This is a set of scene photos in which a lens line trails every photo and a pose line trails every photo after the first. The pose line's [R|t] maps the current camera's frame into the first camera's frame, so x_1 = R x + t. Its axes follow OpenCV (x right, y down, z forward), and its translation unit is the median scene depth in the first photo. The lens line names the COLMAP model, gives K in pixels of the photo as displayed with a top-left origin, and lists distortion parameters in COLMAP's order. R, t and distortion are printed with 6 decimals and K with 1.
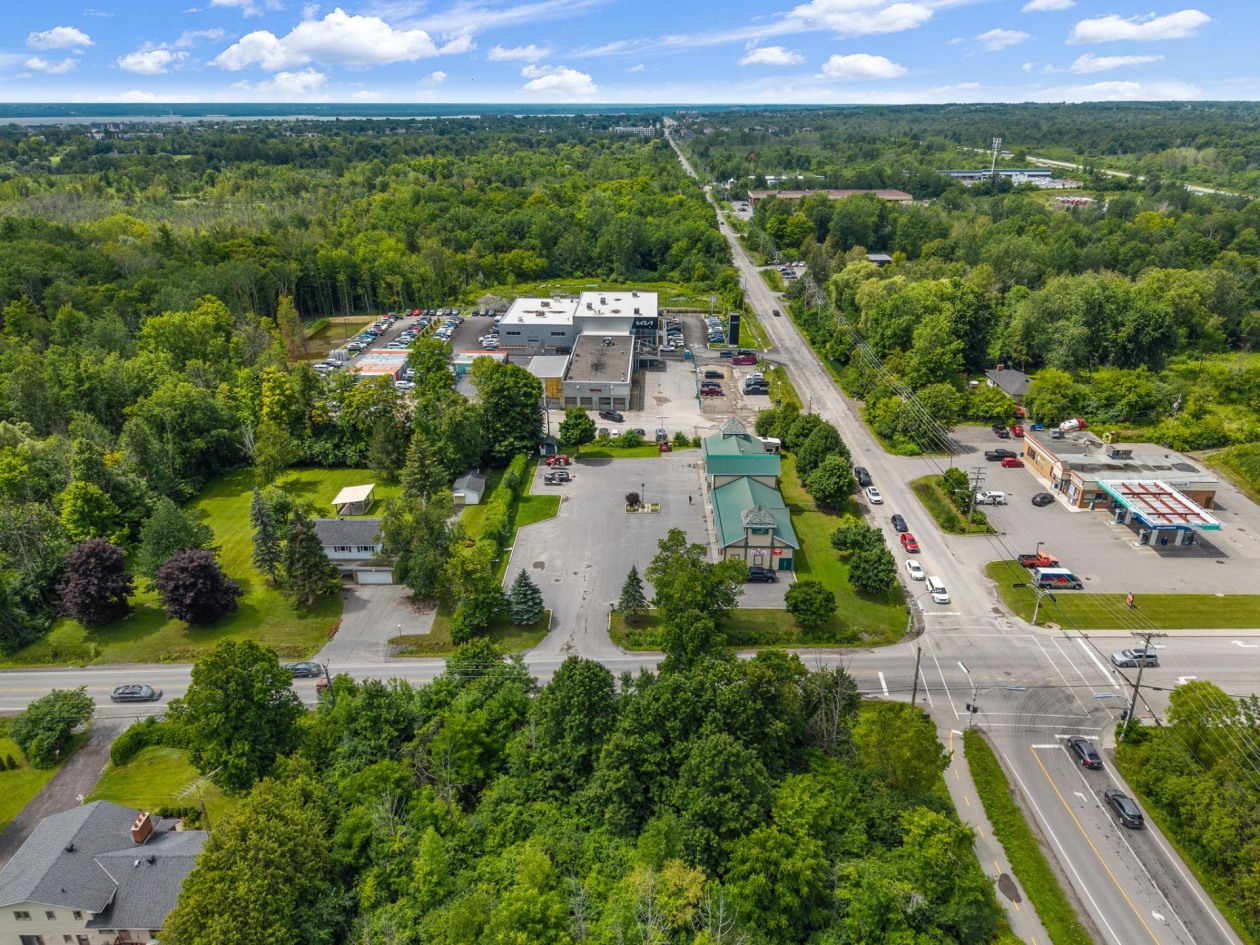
lens RADIAL K [[868.4, 0, 622.7], [0, 868.4, 469.1], [0, 0, 1]] dist [0.028619, -0.038949]
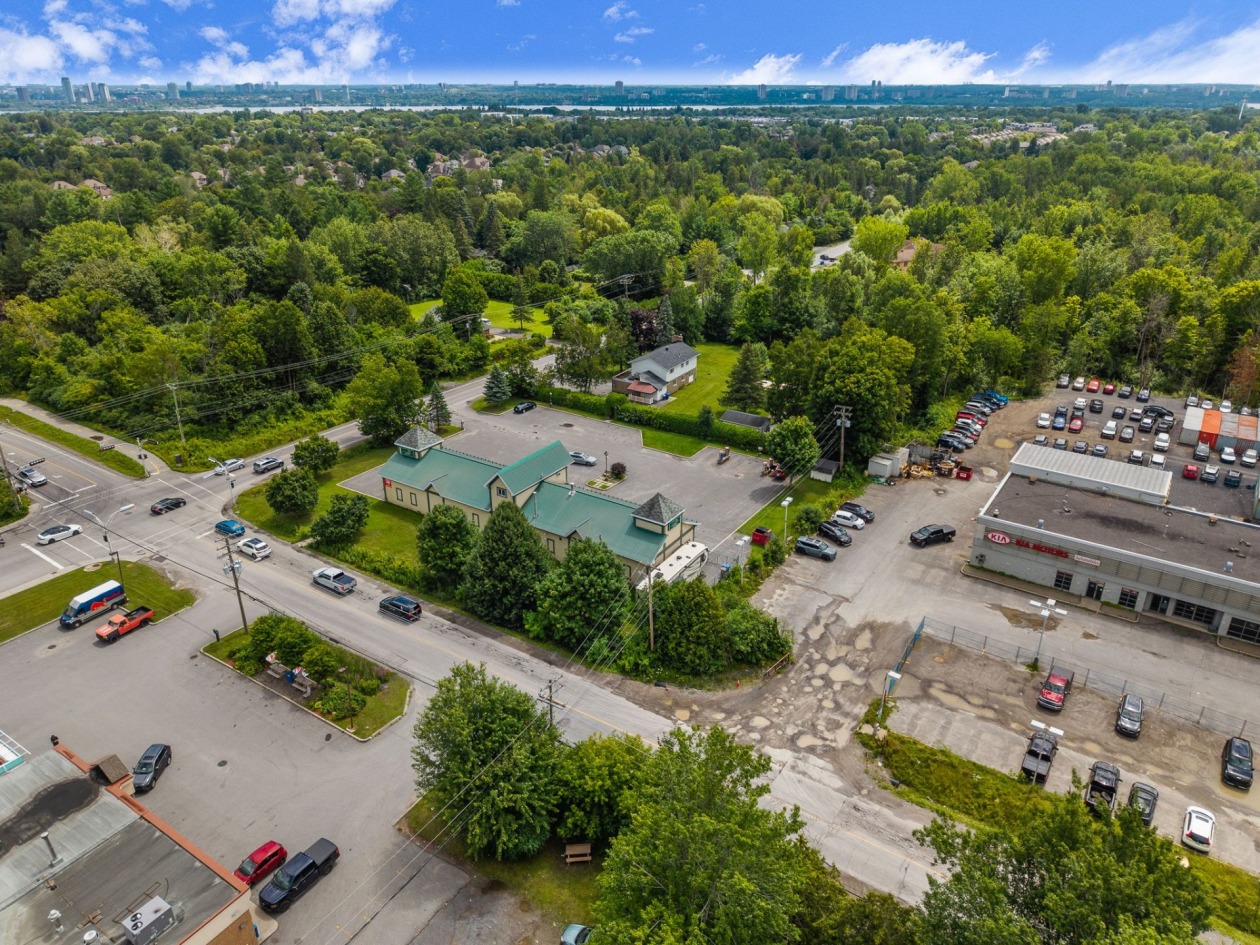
lens RADIAL K [[868.4, 0, 622.7], [0, 868.4, 469.1], [0, 0, 1]] dist [0.028619, -0.038949]
pose [[-0.539922, 0.339077, -0.770397, 0.601013], [-0.327228, 0.758716, 0.563269, -0.404793], [0.775504, 0.556217, -0.298692, 1.146417]]
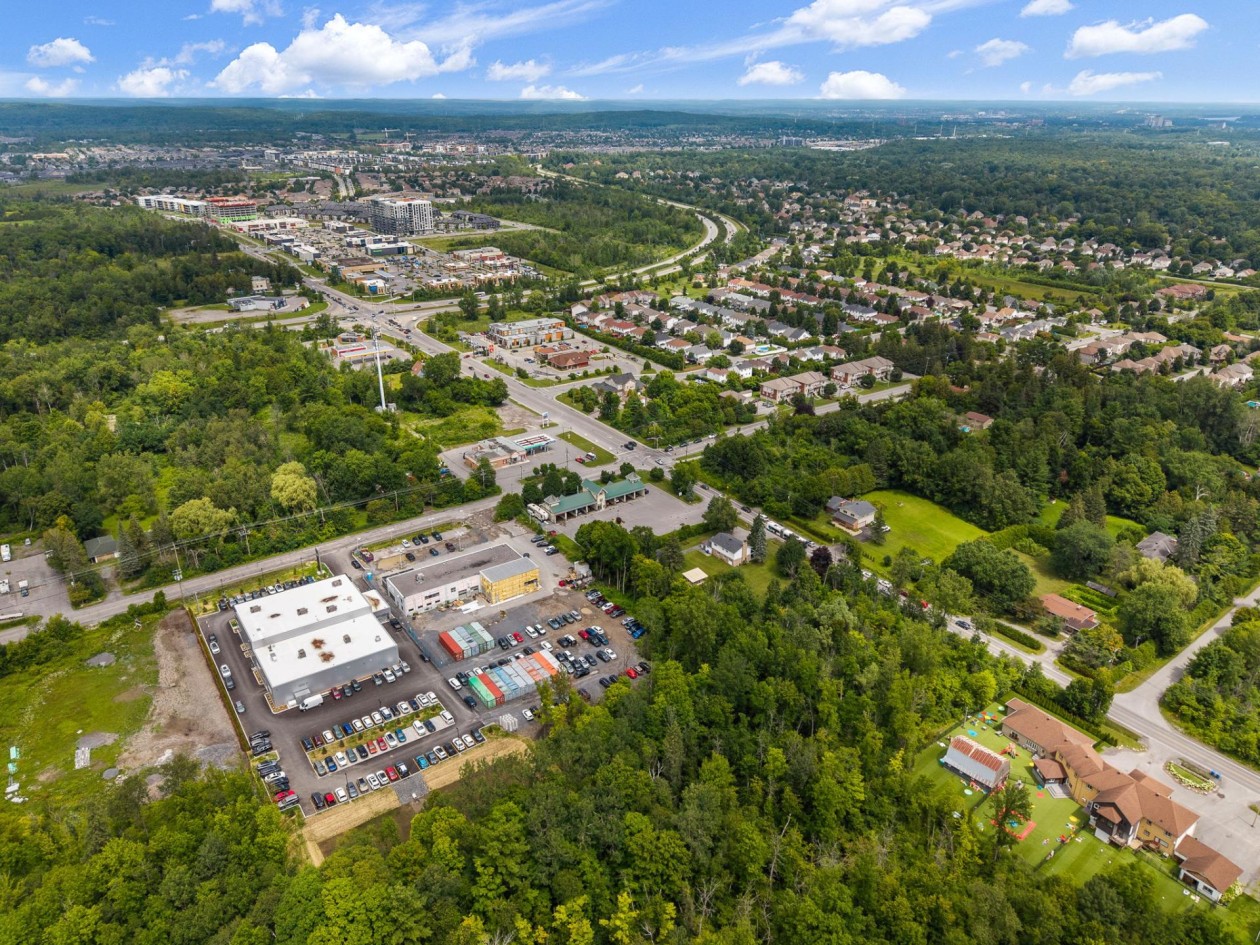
lens RADIAL K [[863.4, 0, 626.8], [0, 863.4, 467.5], [0, 0, 1]] dist [0.046148, -0.068106]
pose [[-0.589573, -0.312578, 0.744781, -1.470517], [0.313630, 0.761141, 0.567715, -1.209620], [-0.744339, 0.568295, -0.350714, 1.539977]]
